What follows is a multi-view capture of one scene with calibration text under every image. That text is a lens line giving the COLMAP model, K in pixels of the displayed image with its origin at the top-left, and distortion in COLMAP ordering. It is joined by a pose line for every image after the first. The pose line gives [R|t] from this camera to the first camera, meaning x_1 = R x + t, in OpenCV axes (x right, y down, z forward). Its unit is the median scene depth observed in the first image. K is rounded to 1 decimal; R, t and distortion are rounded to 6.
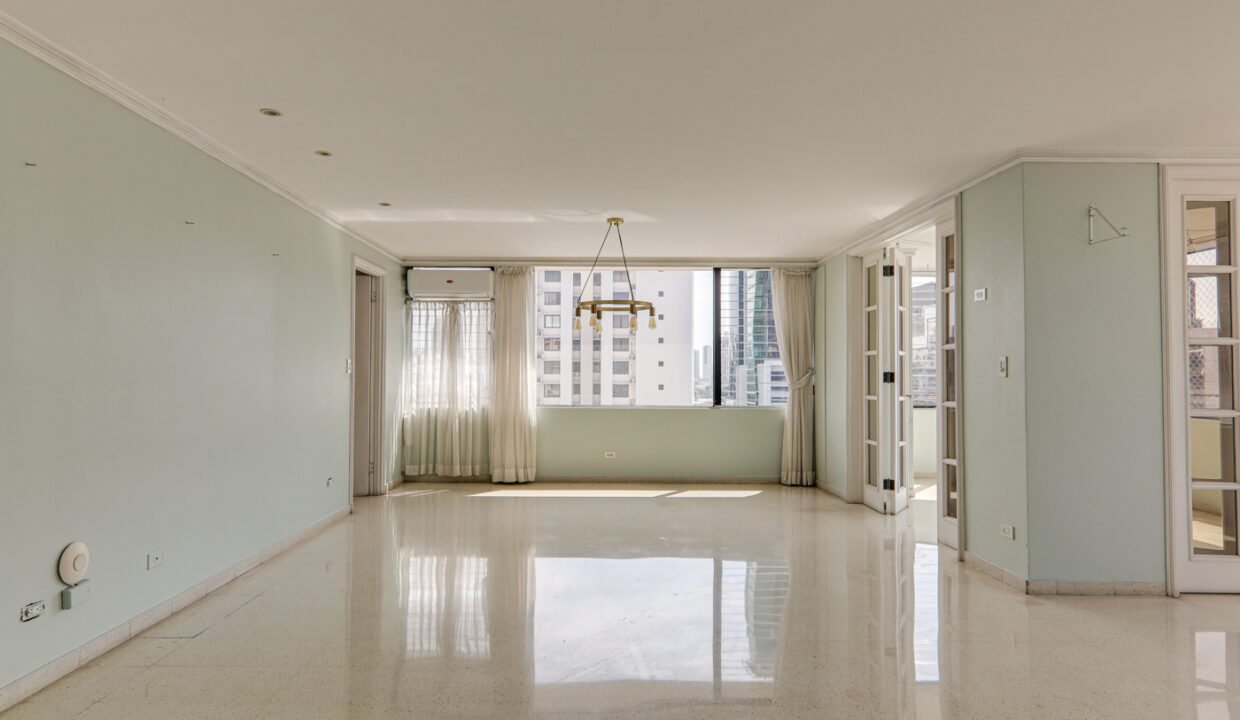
lens RADIAL K [[701.7, 0, 617.8], [0, 701.7, 350.9], [0, 0, 1]] dist [0.017043, -0.000020]
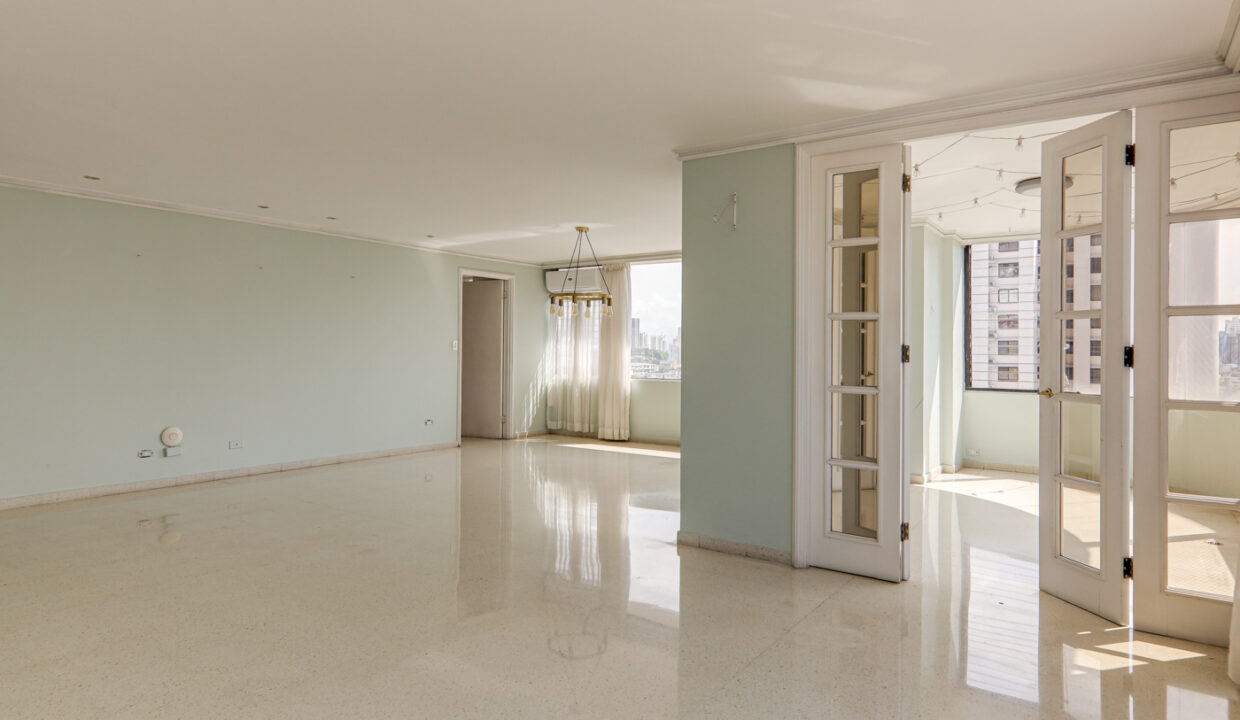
lens RADIAL K [[701.7, 0, 639.8], [0, 701.7, 352.6], [0, 0, 1]] dist [0.017043, -0.000020]
pose [[0.821409, 0.003702, -0.570328, 0.595211], [0.013492, 0.999573, 0.025919, 0.002653], [0.570180, -0.028985, 0.821008, 0.020807]]
